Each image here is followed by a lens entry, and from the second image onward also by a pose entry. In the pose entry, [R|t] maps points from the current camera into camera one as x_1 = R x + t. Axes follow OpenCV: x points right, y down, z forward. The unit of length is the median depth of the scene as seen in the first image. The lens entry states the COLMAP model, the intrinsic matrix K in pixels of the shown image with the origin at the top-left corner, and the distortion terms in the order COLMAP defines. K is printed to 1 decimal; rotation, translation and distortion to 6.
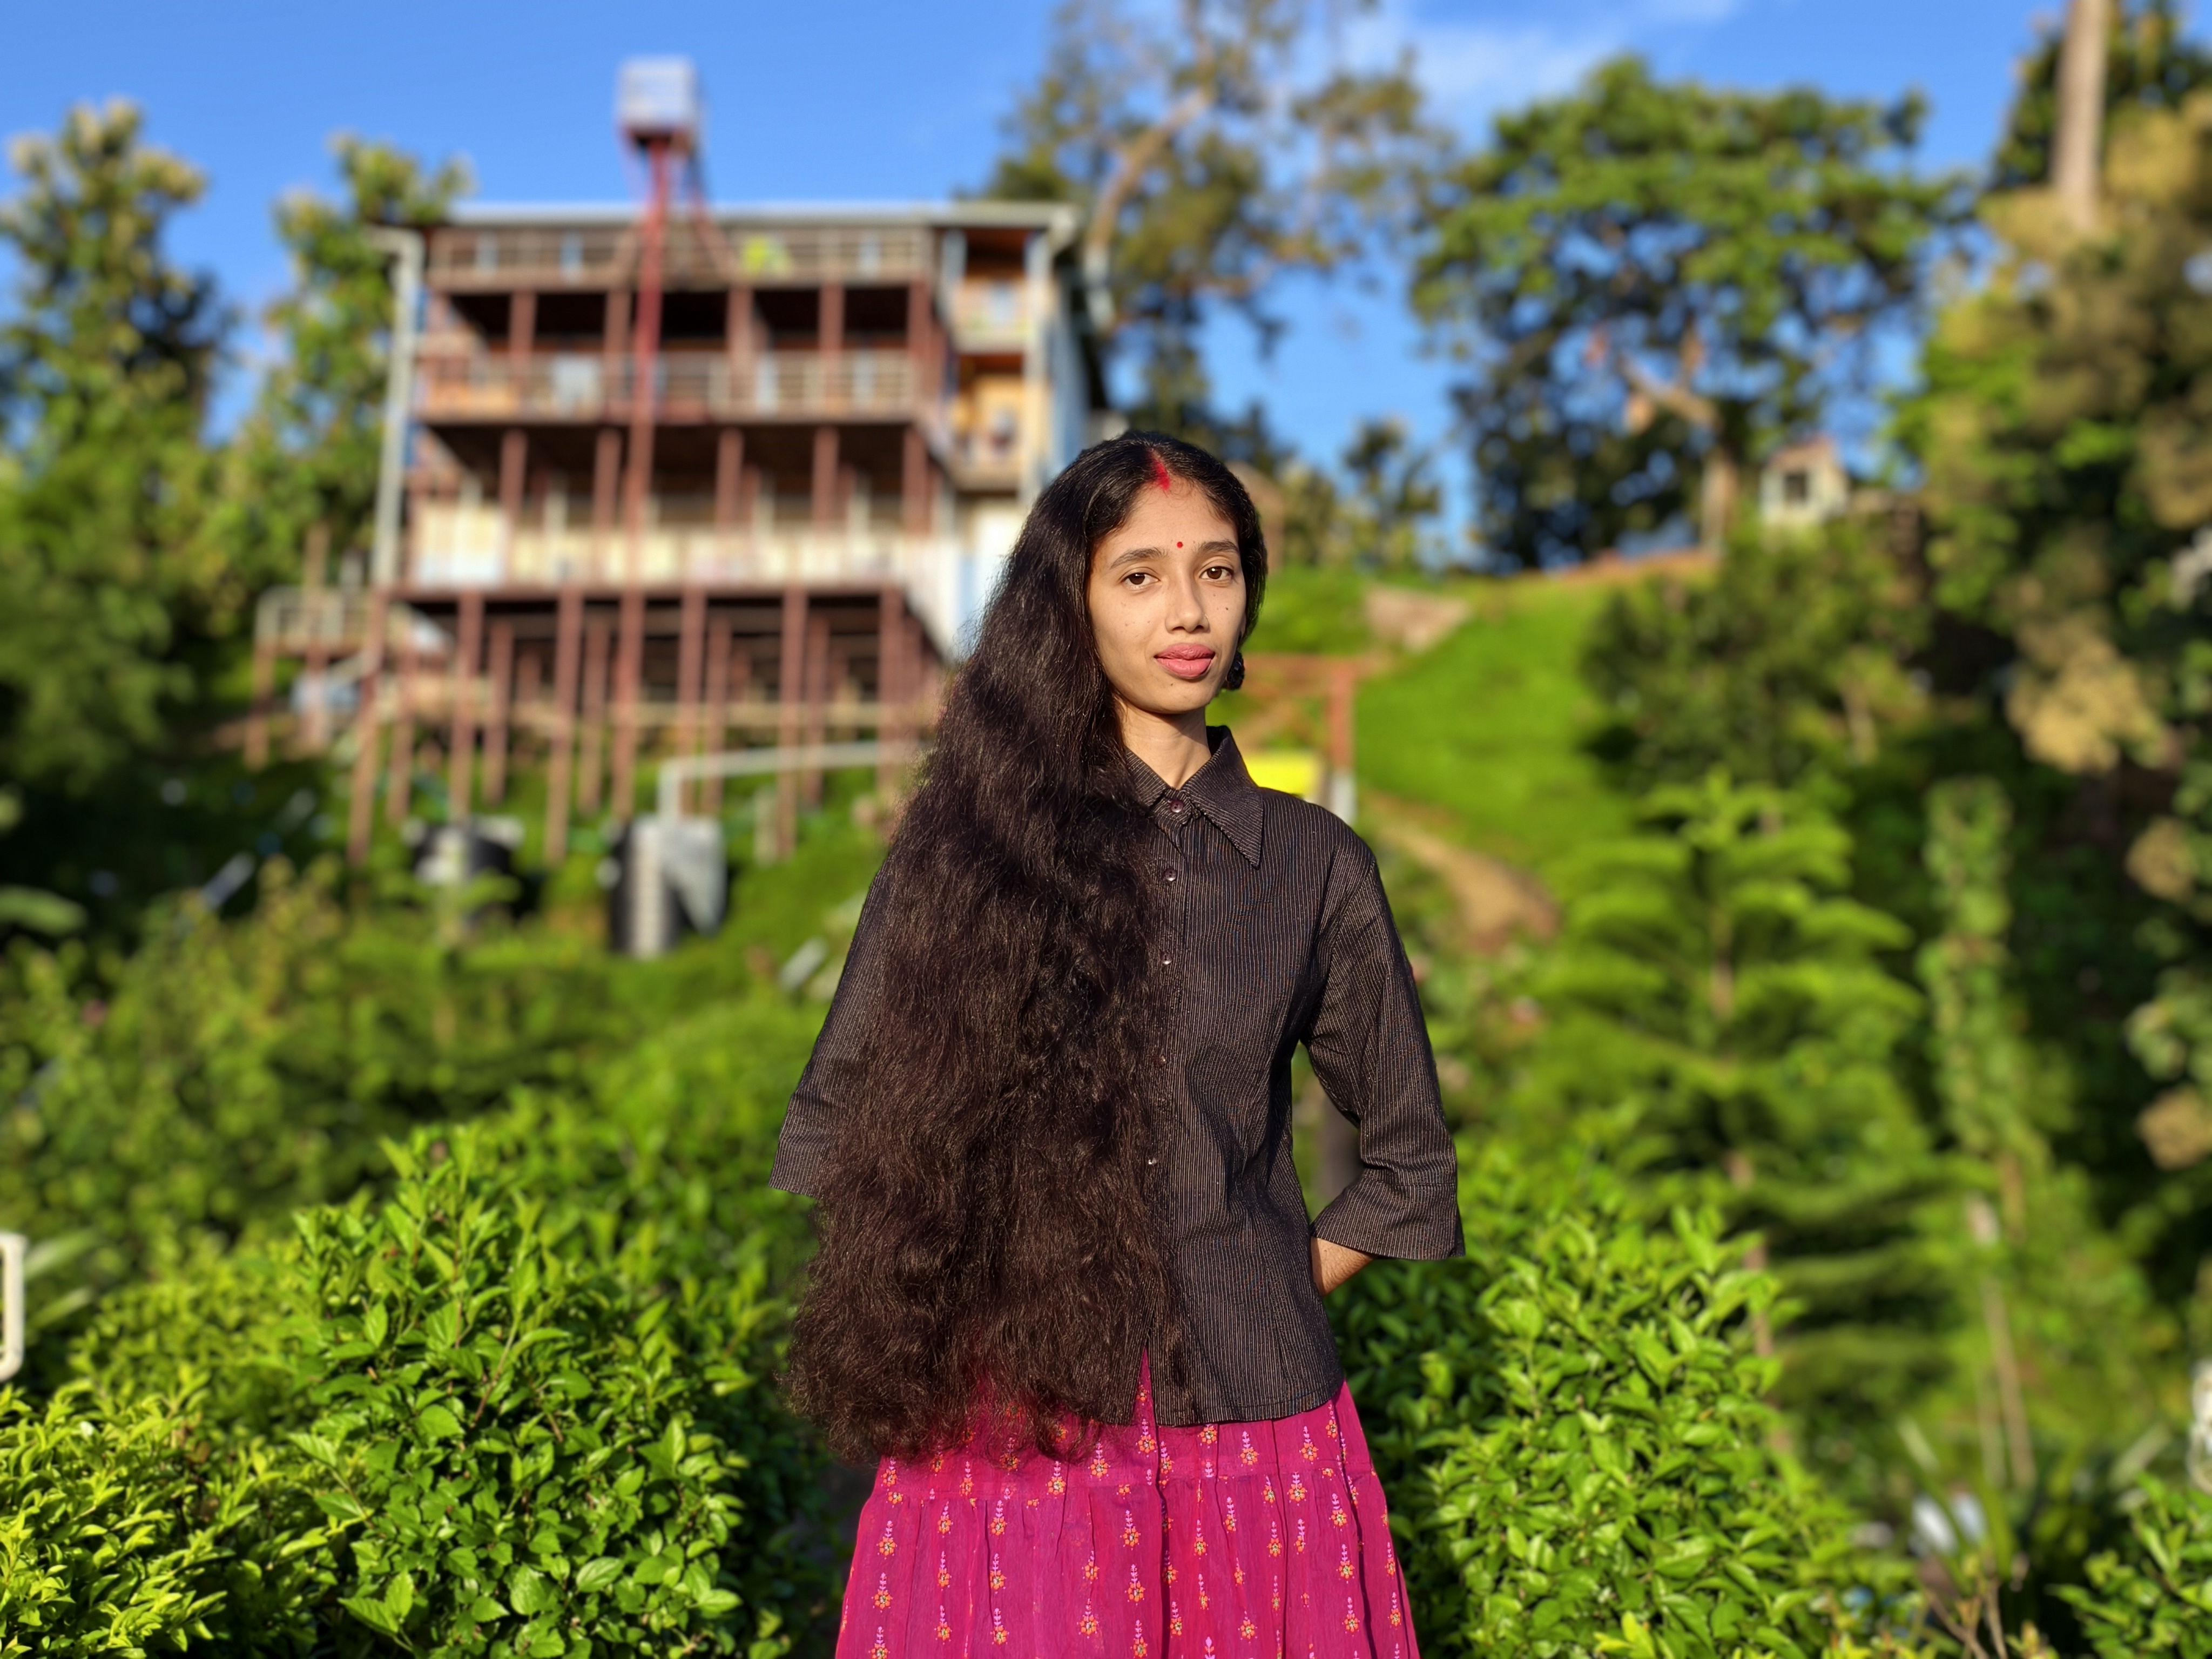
lens RADIAL K [[2302.4, 0, 1074.1], [0, 2302.4, 826.4], [0, 0, 1]] dist [-0.001897, -0.006306]
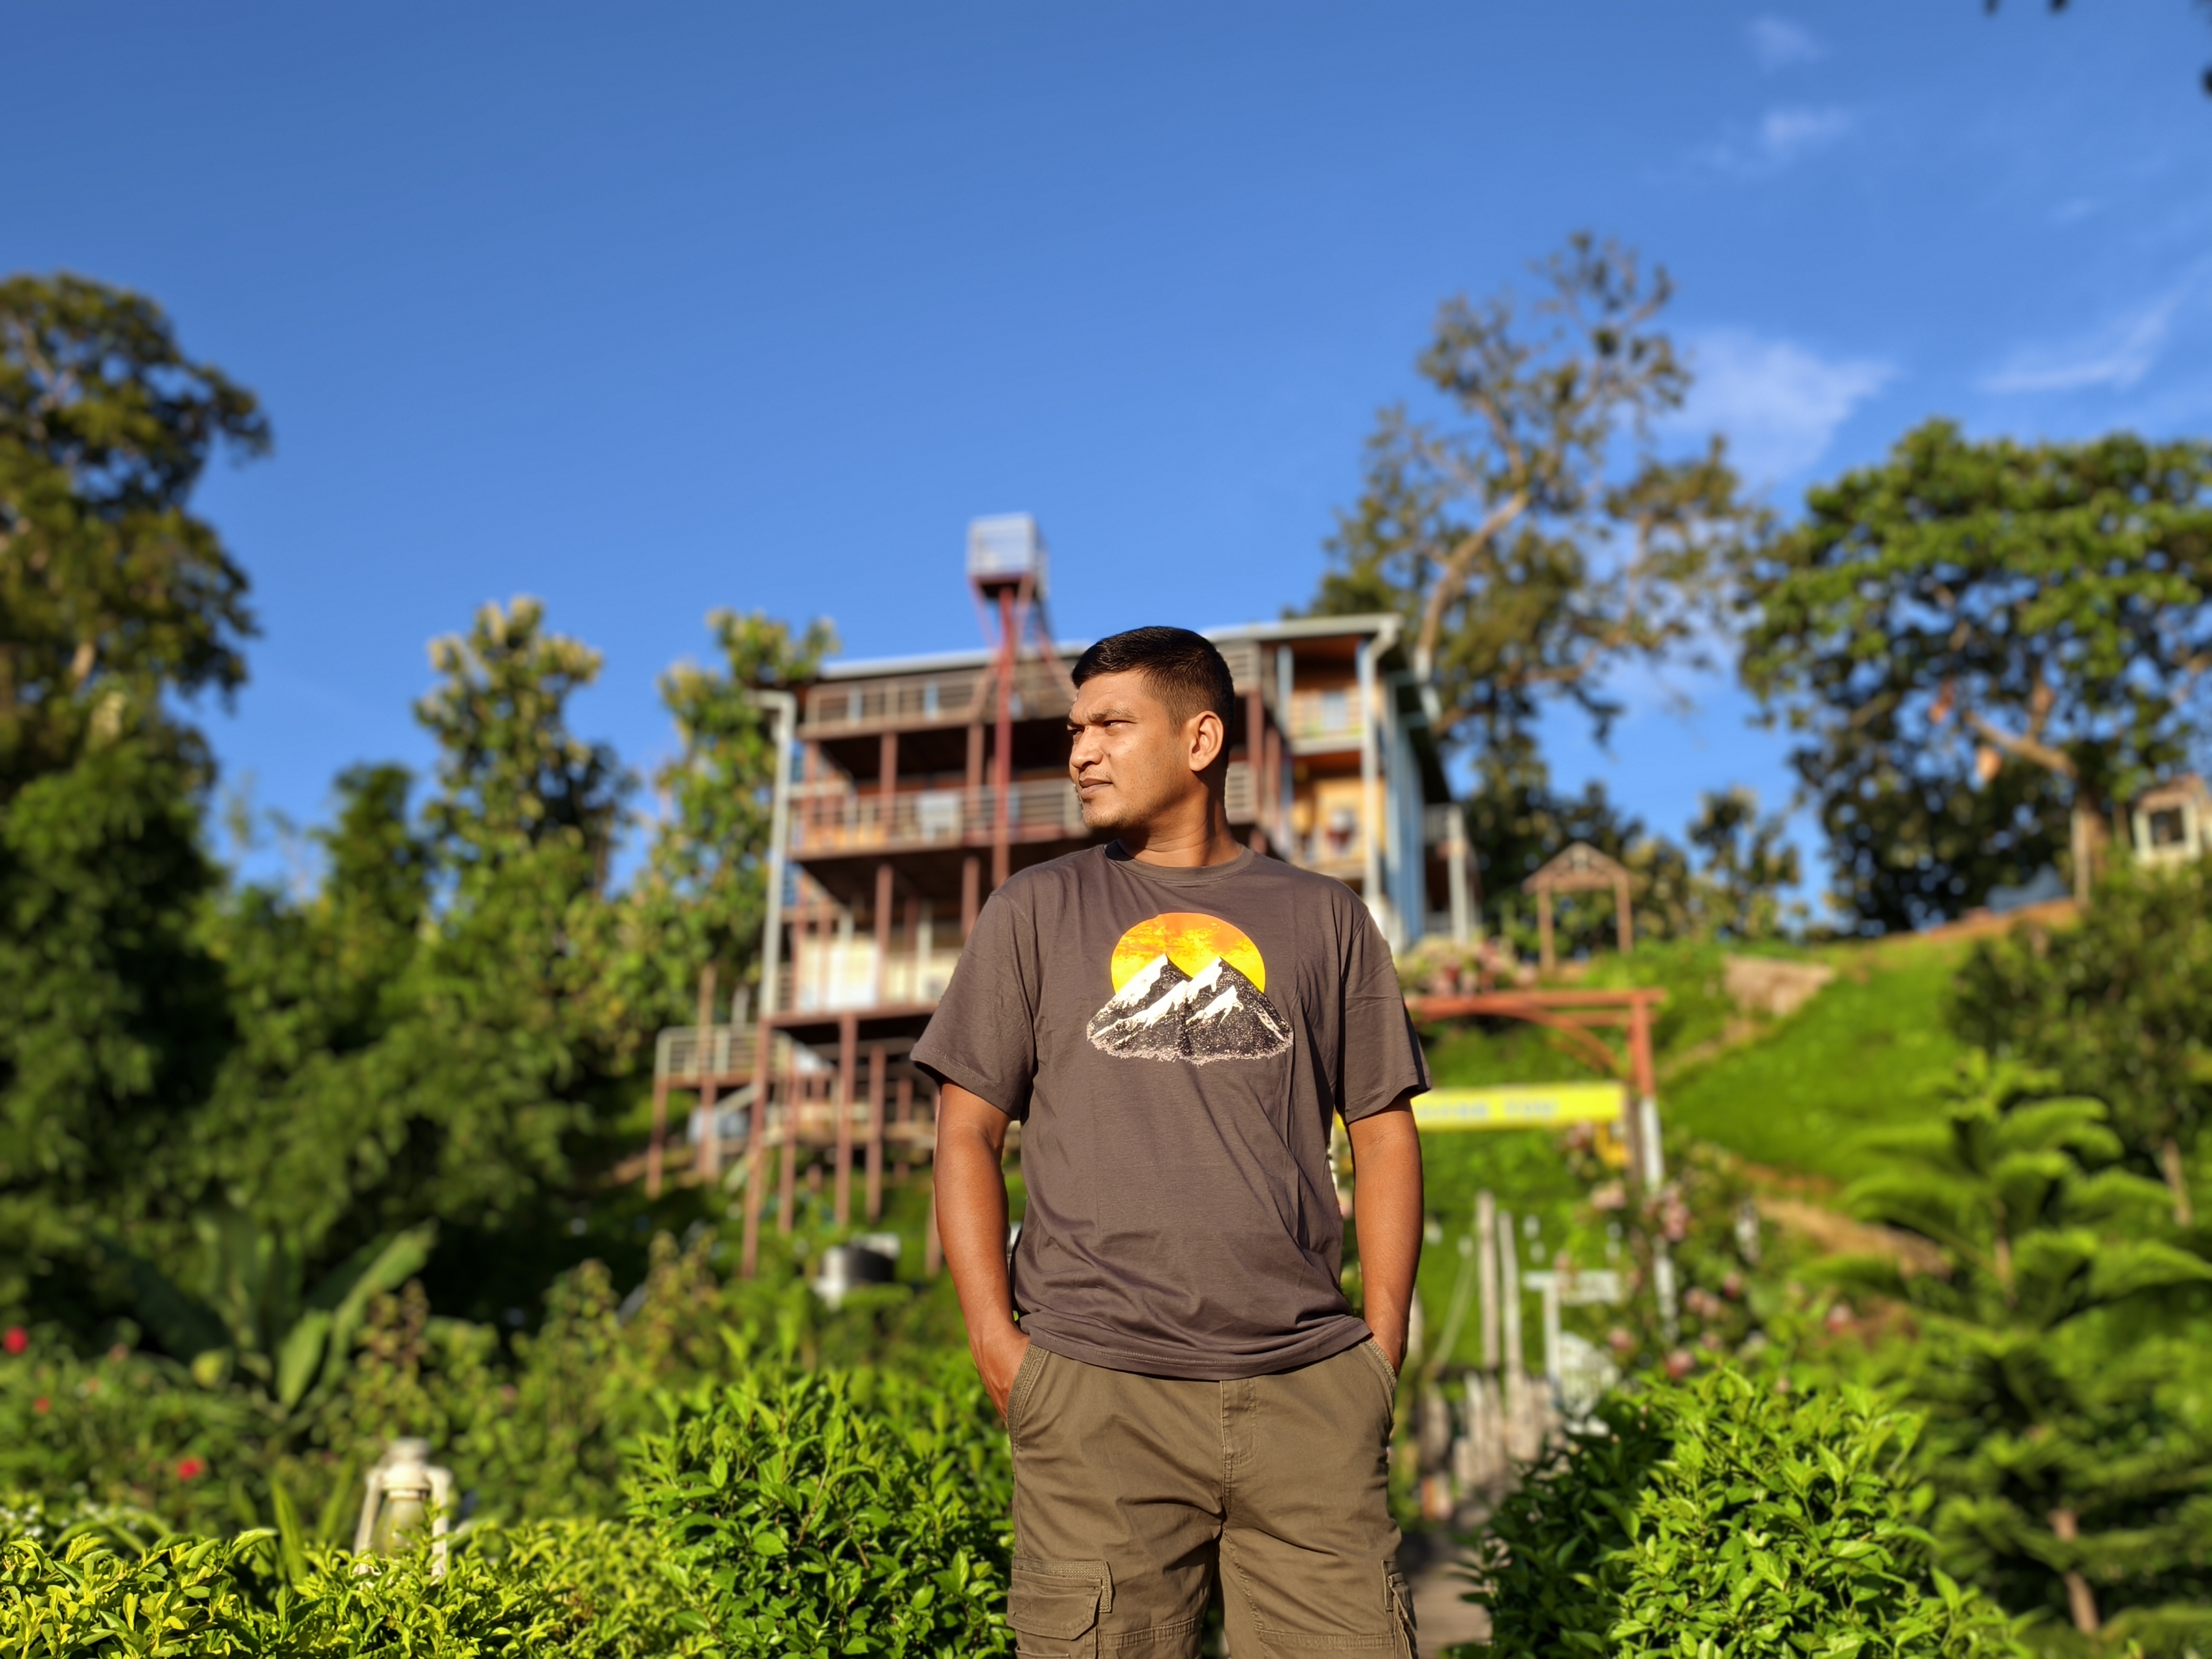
lens RADIAL K [[2298.0, 0, 1106.0], [0, 2298.0, 829.5], [0, 0, 1]] dist [0.091010, -0.346032]
pose [[0.987239, -0.074128, -0.140940, 0.041982], [0.047961, 0.982364, -0.180723, 0.045624], [0.151850, 0.171657, 0.973383, -0.097000]]
